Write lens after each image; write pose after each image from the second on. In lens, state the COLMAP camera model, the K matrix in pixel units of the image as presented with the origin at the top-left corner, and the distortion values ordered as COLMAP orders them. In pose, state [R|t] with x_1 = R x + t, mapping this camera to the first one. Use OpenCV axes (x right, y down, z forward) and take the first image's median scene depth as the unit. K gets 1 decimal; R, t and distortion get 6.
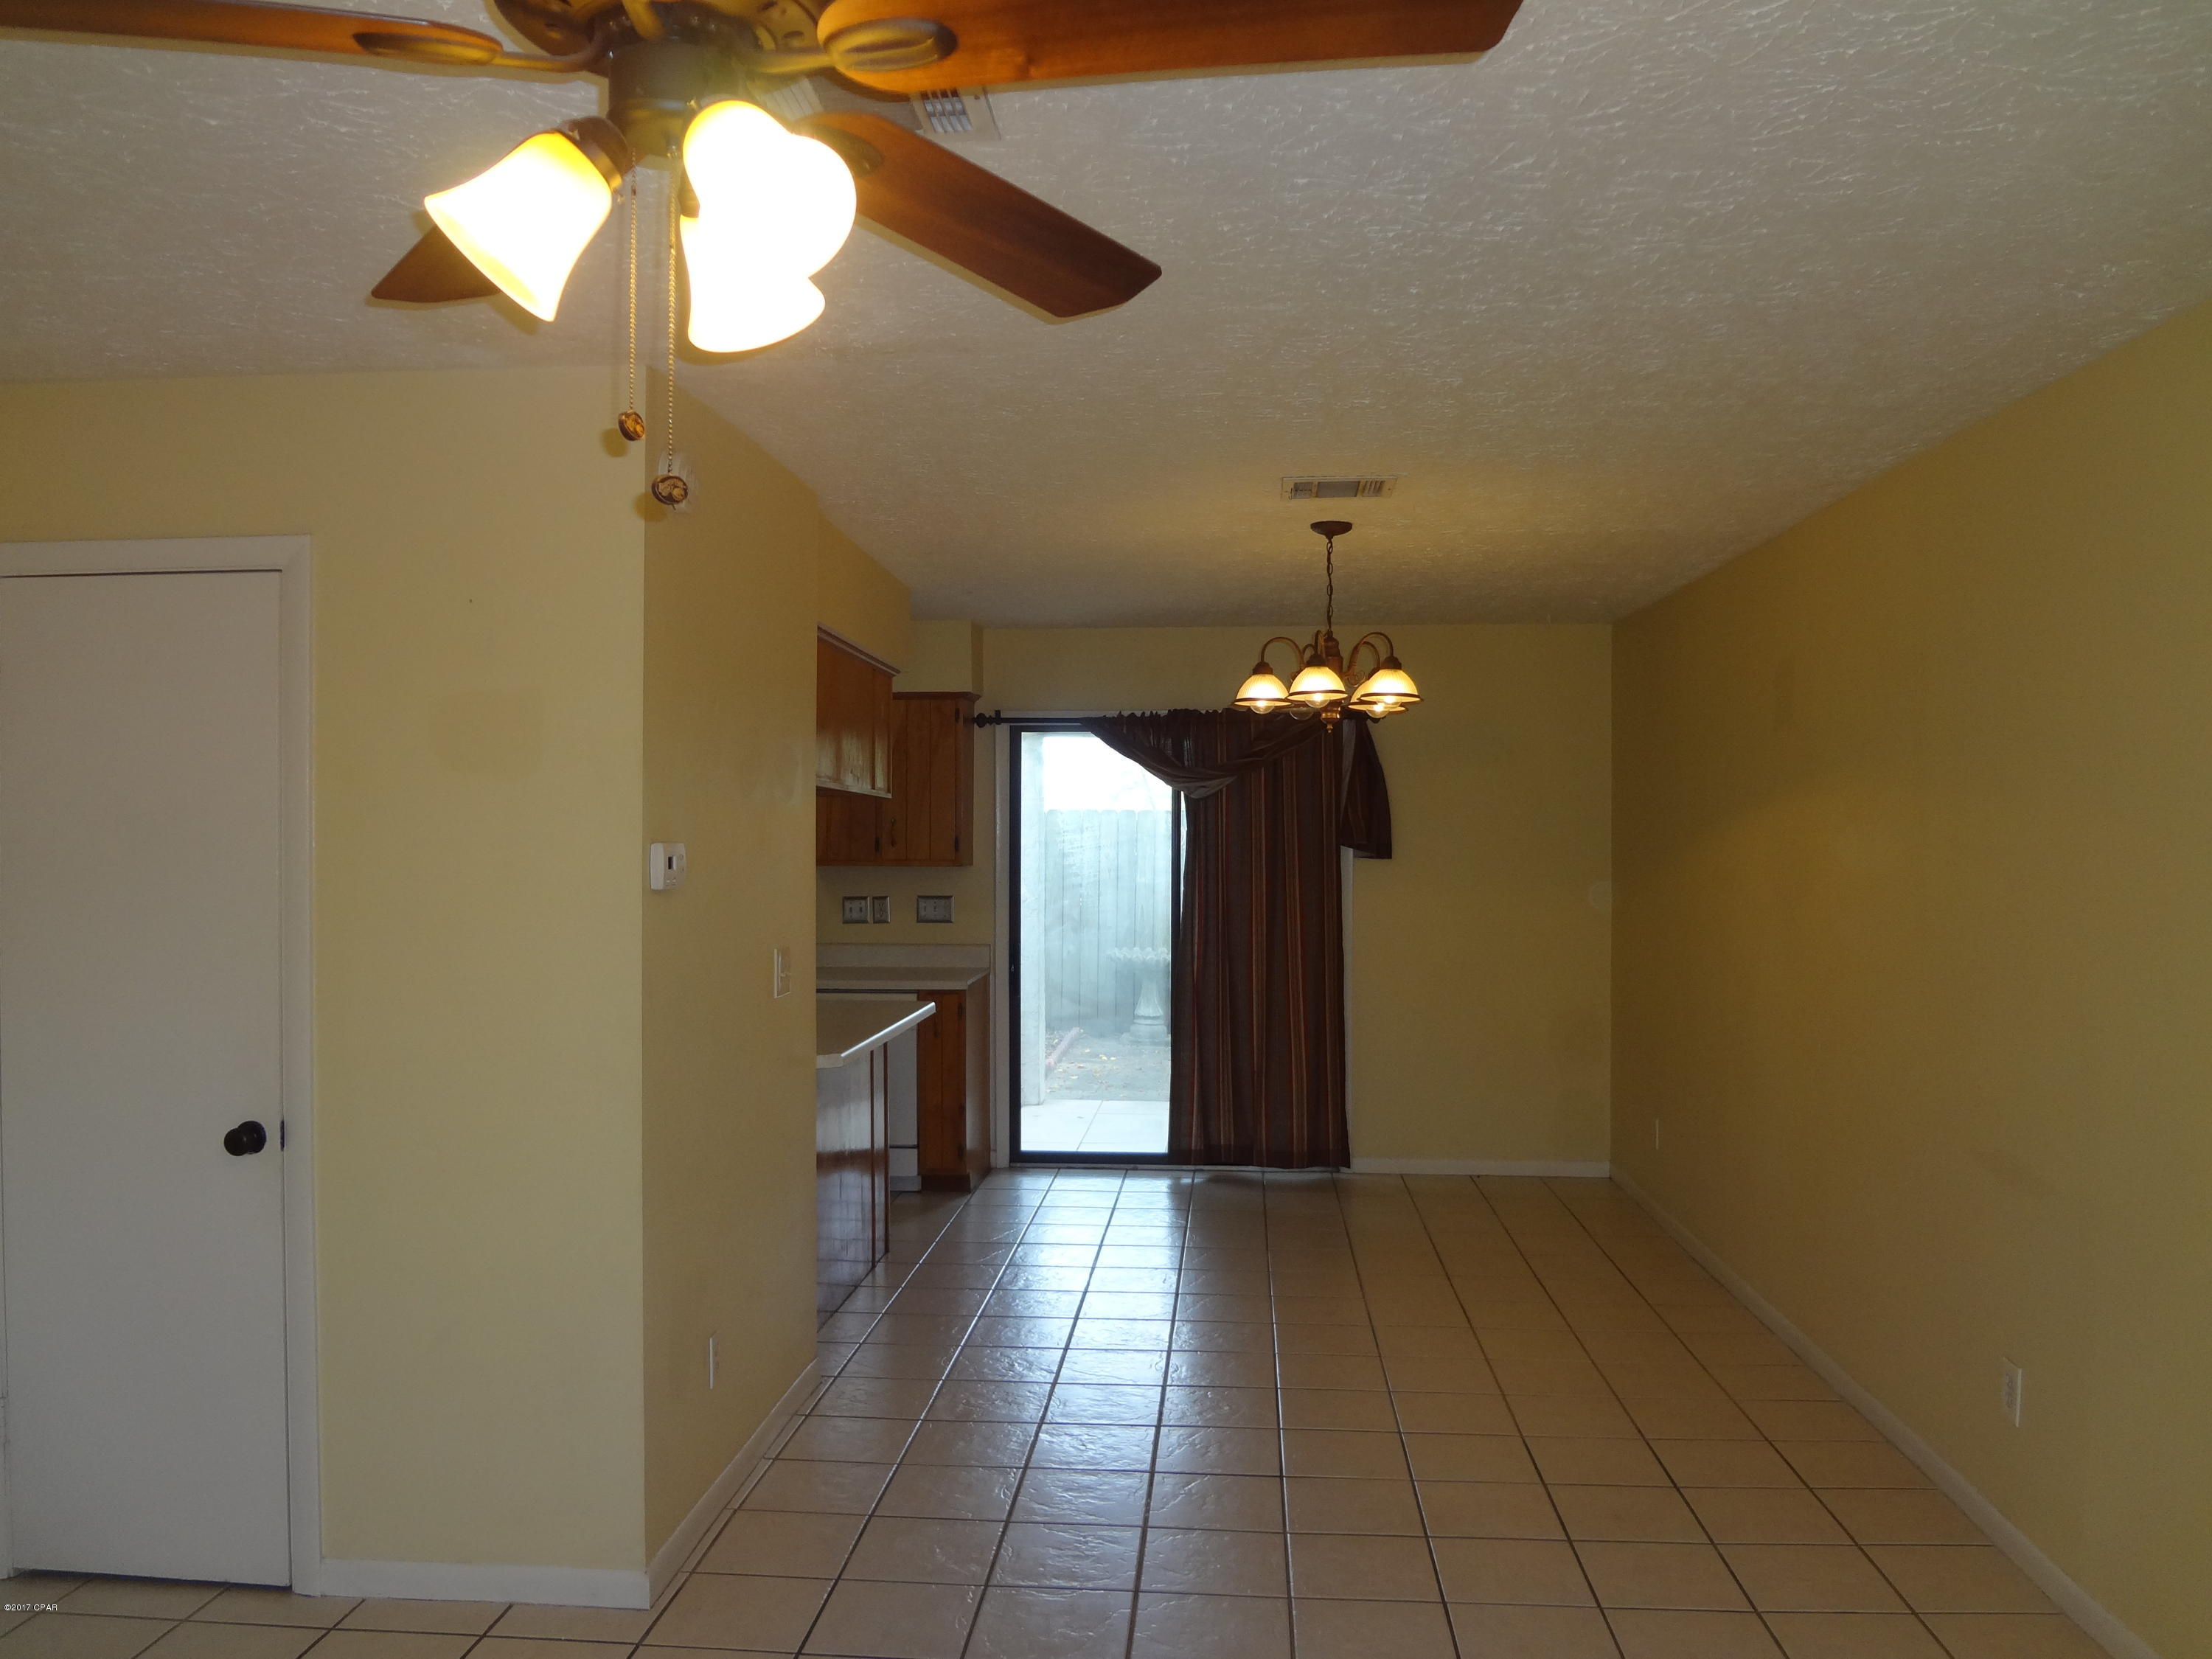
lens RADIAL K [[1645.2, 0, 1106.0], [0, 1645.2, 837.4], [0, 0, 1]] dist [-0.049660, 0.010041]
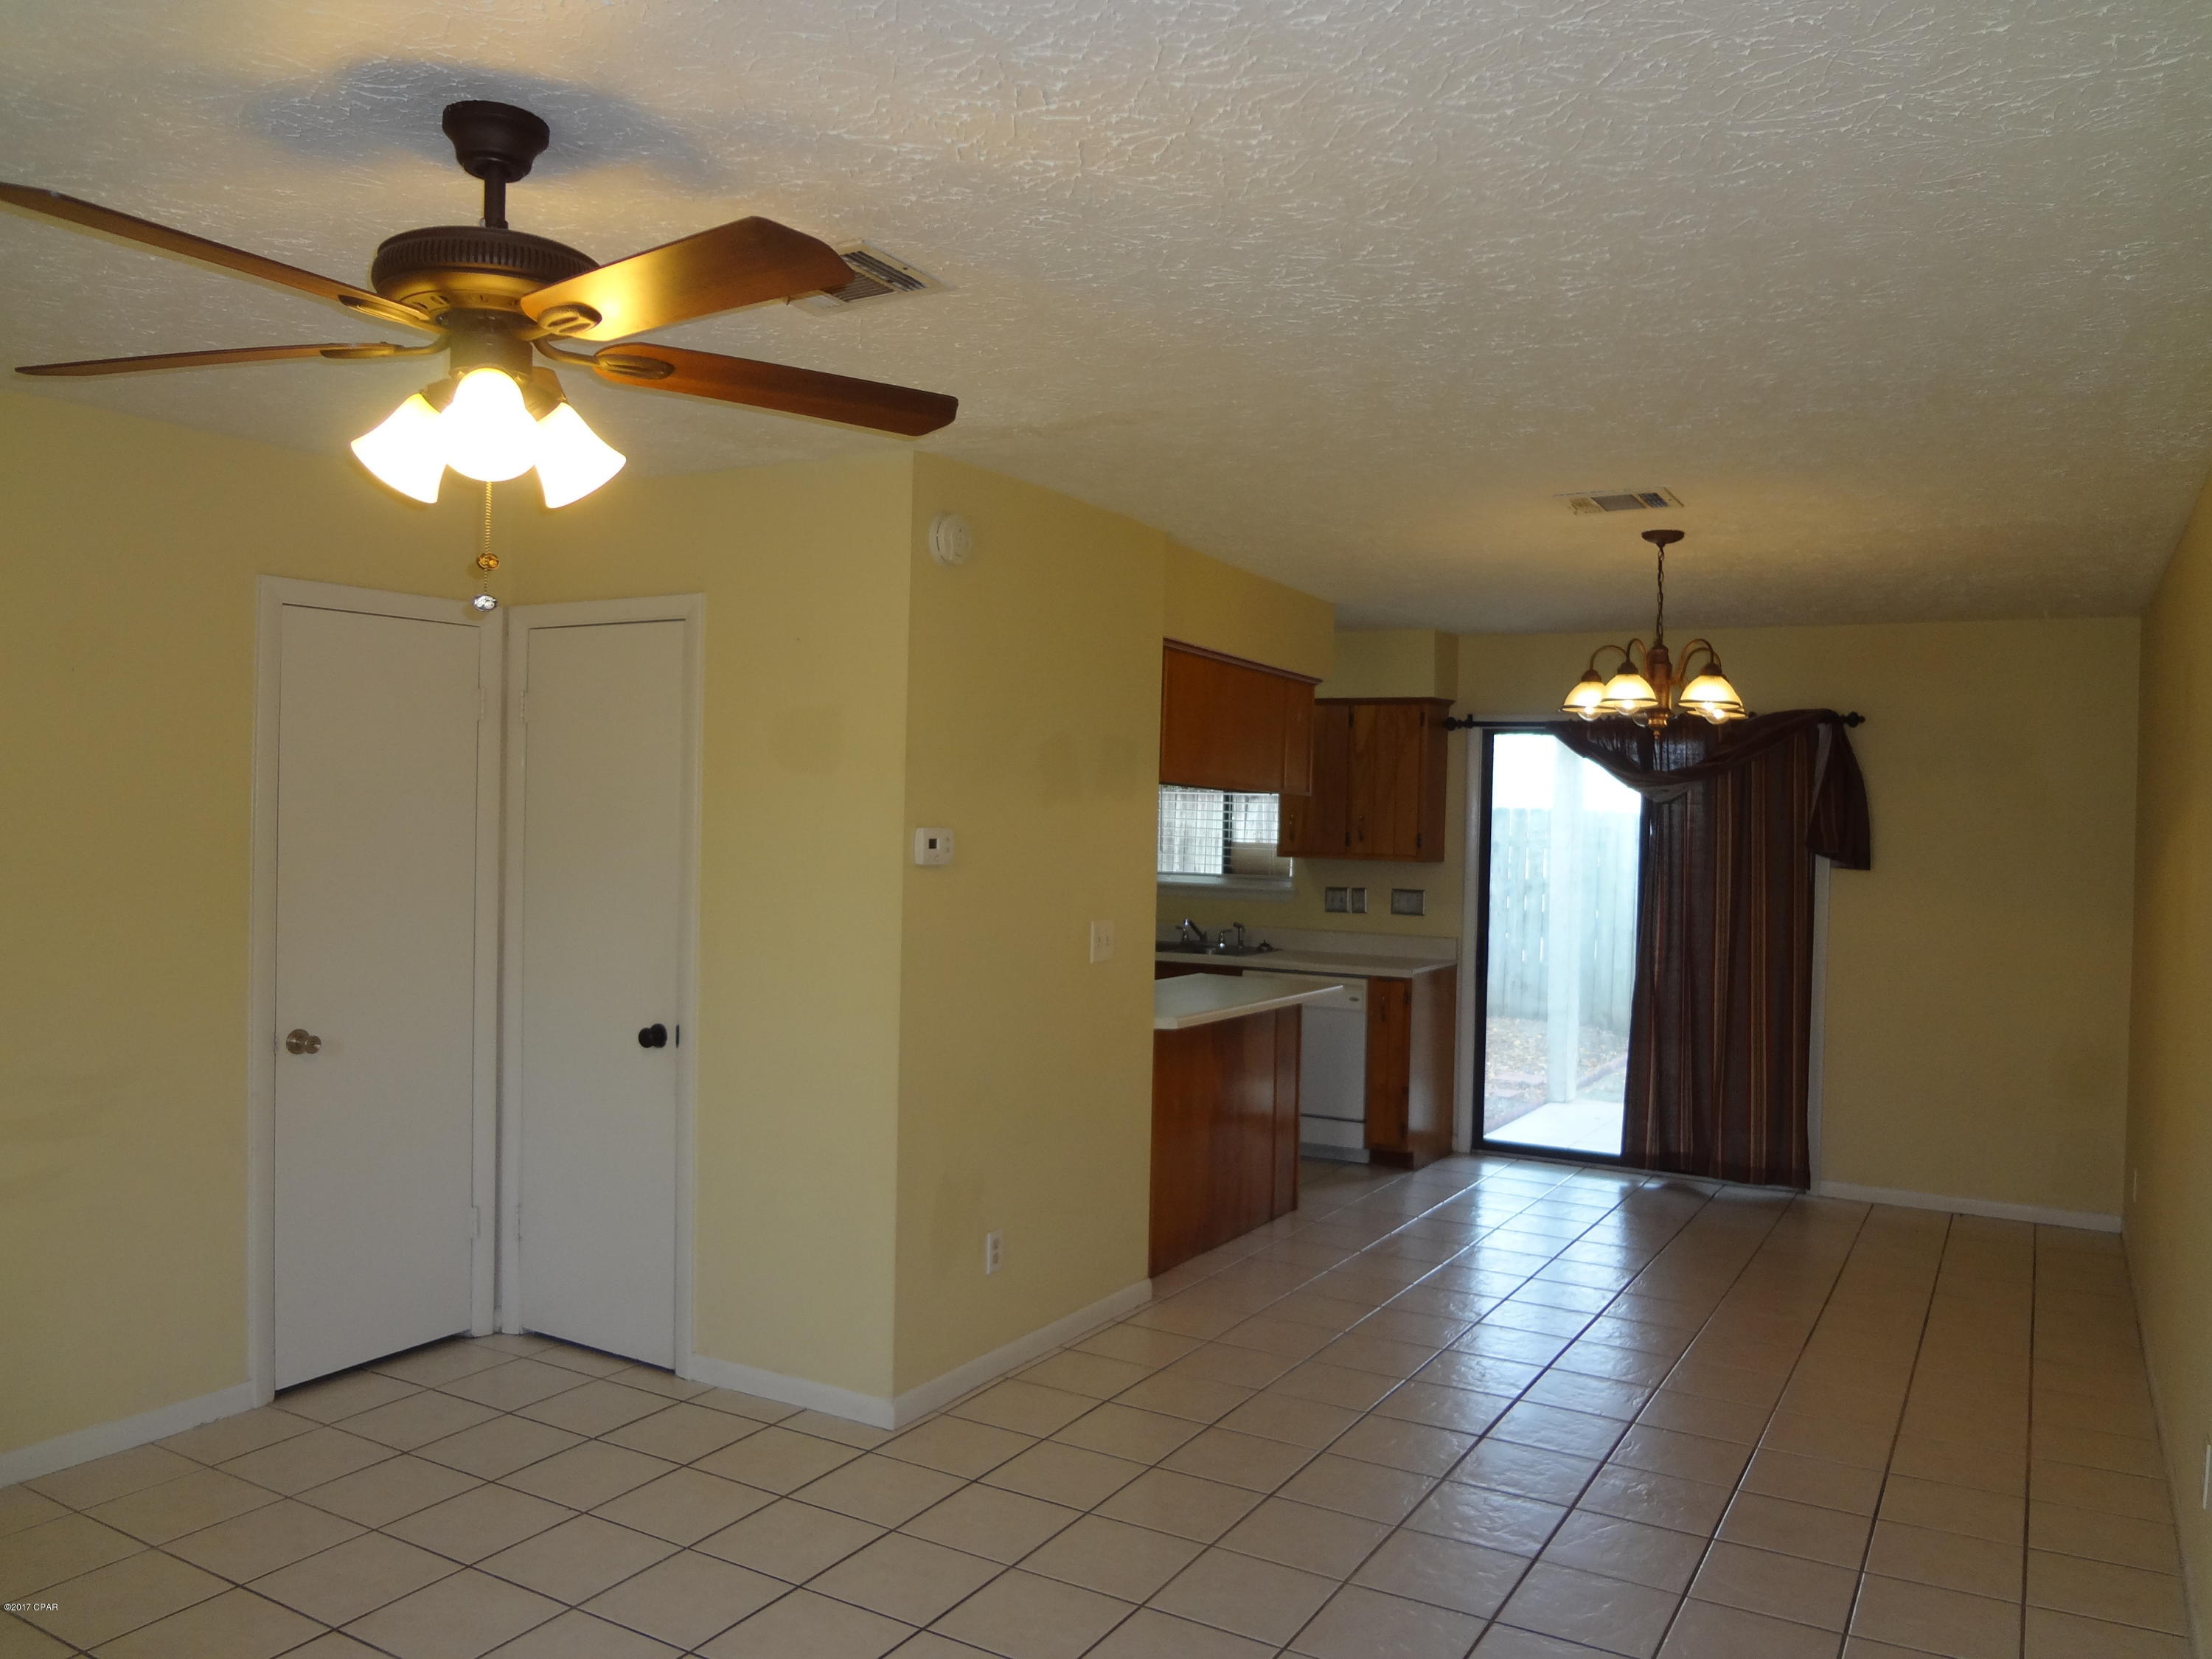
lens RADIAL K [[1632.3, 0, 1105.1], [0, 1632.3, 839.9], [0, 0, 1]] dist [-0.045793, -0.000554]
pose [[0.901118, 0.029208, -0.432589, 0.179355], [-0.027561, 0.999569, 0.010079, -0.001728], [0.432697, 0.002840, 0.901535, -0.032101]]
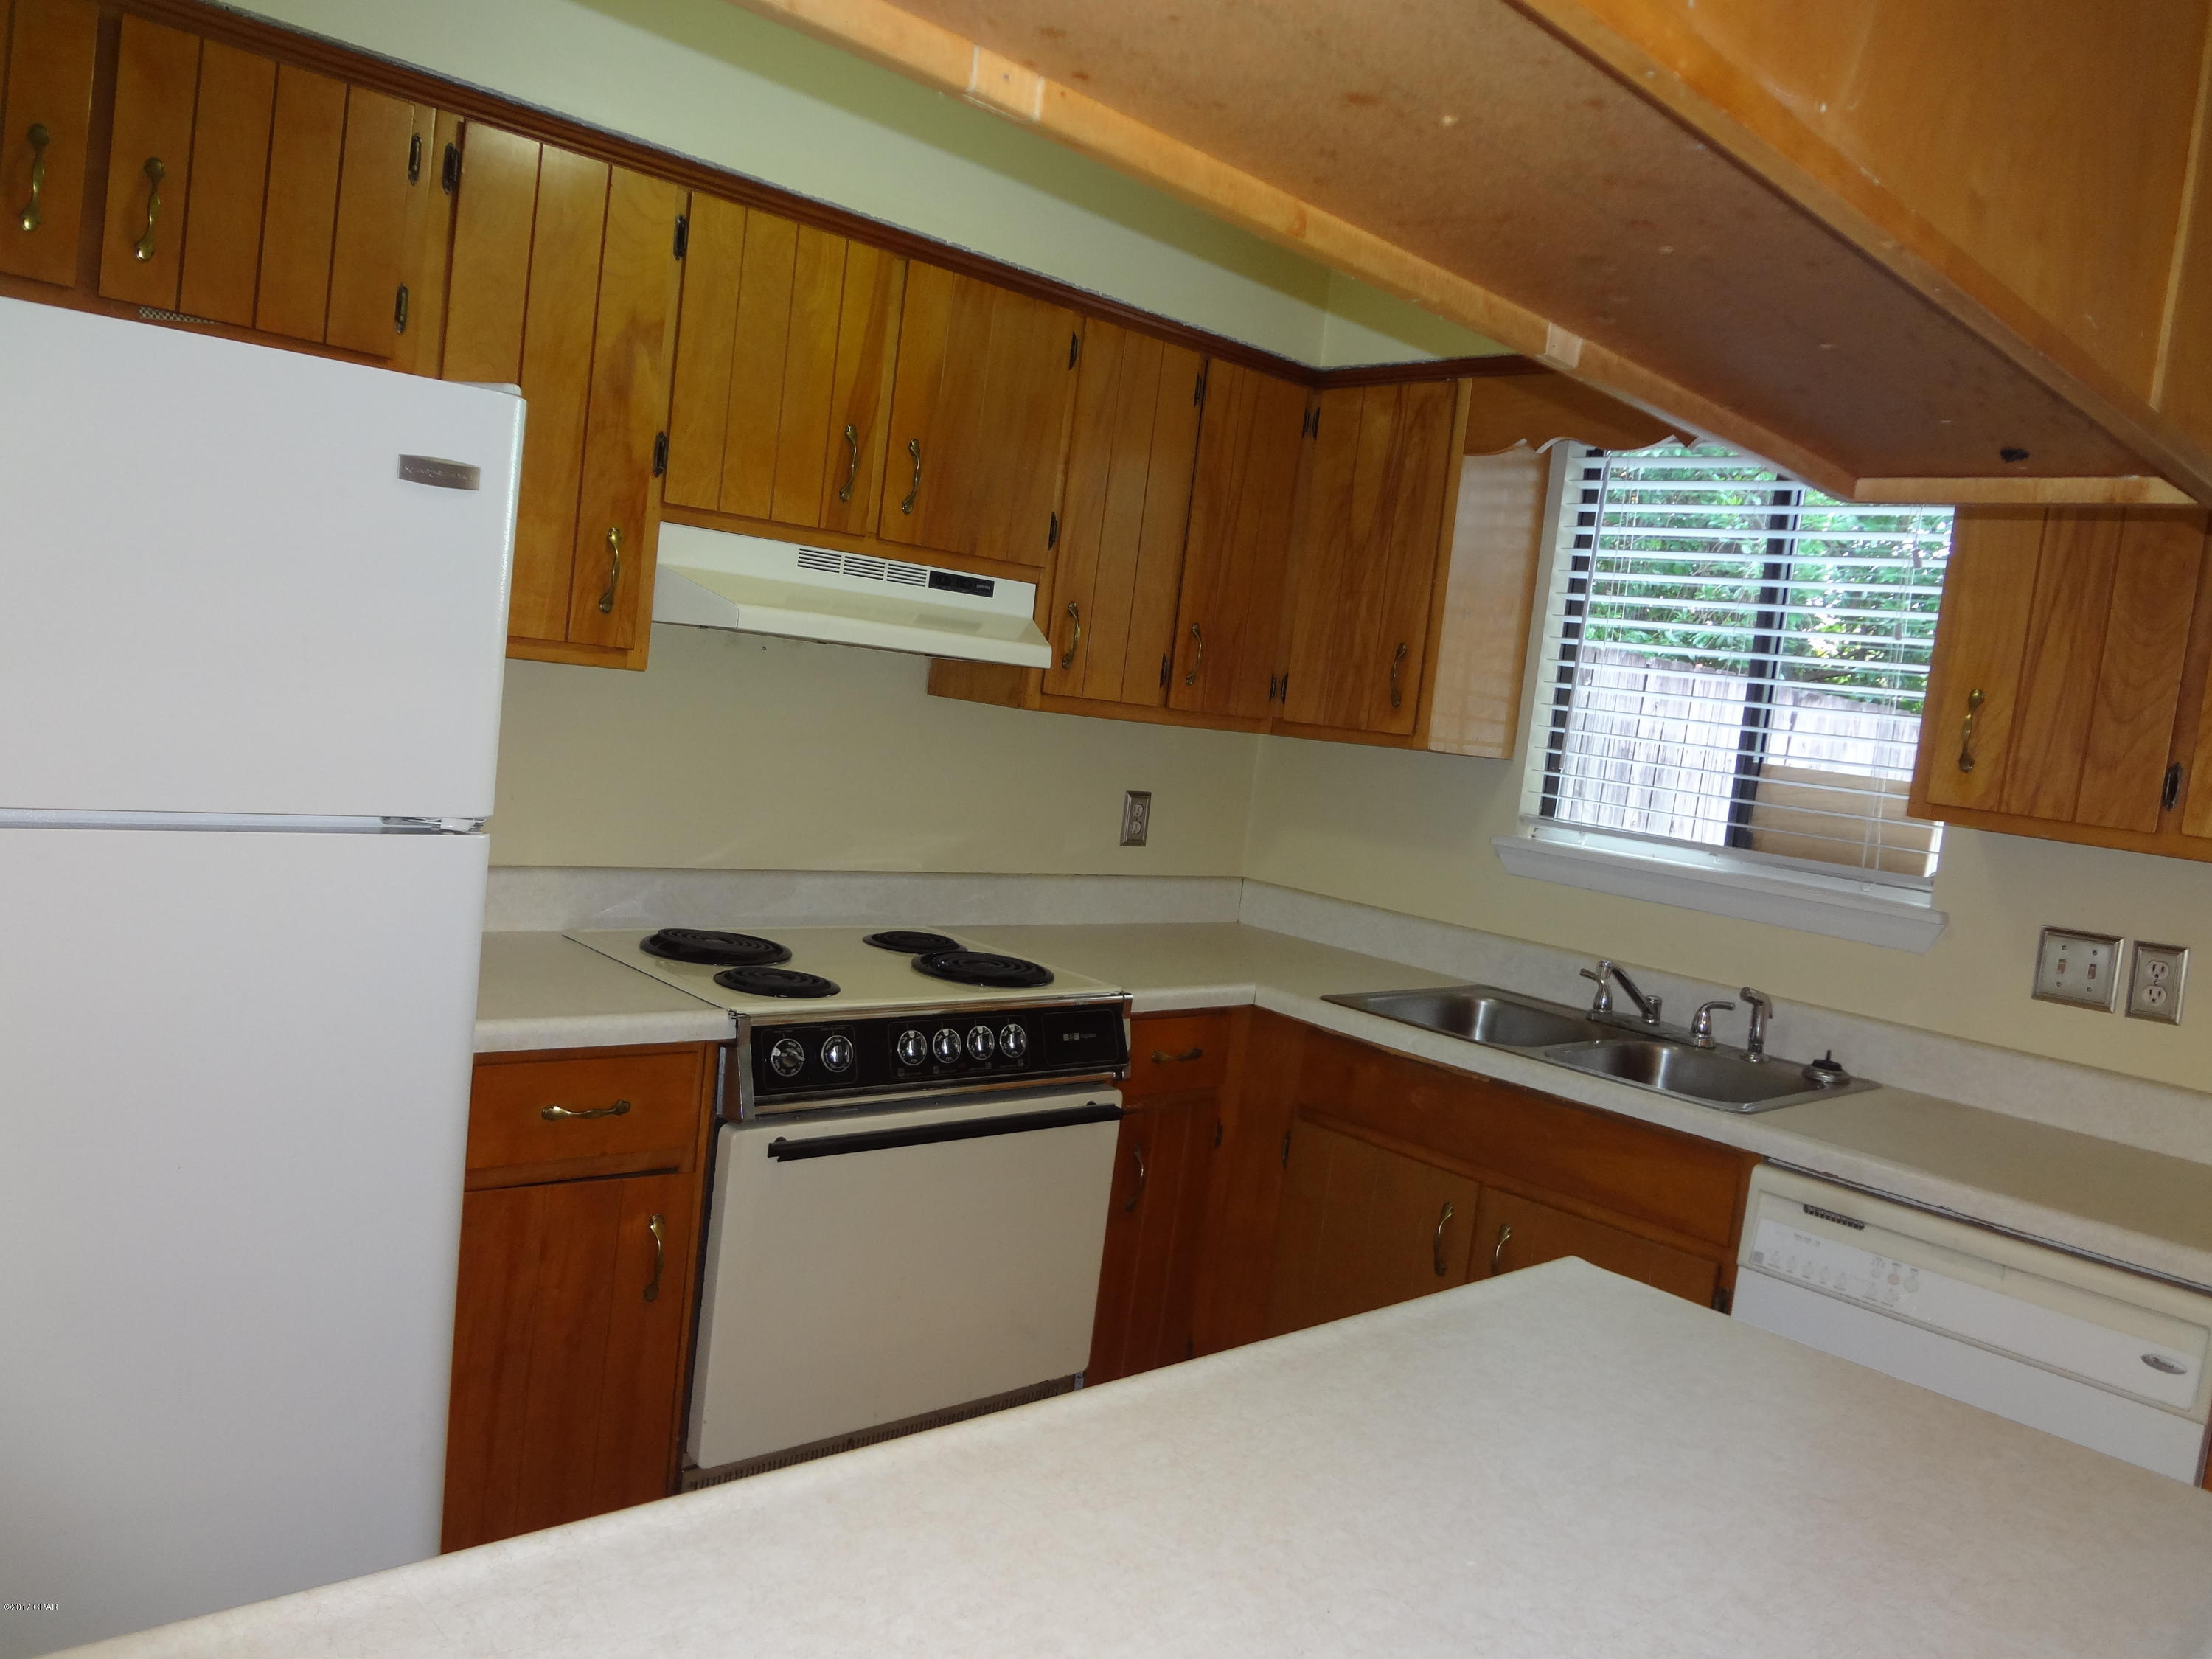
lens RADIAL K [[1645.2, 0, 1106.0], [0, 1645.2, 837.4], [0, 0, 1]] dist [-0.049660, 0.010041]
pose [[0.727546, 0.146136, -0.670314, -0.078202], [-0.121181, 0.989061, 0.084098, 0.012933], [0.675271, 0.020044, 0.737297, 0.625701]]
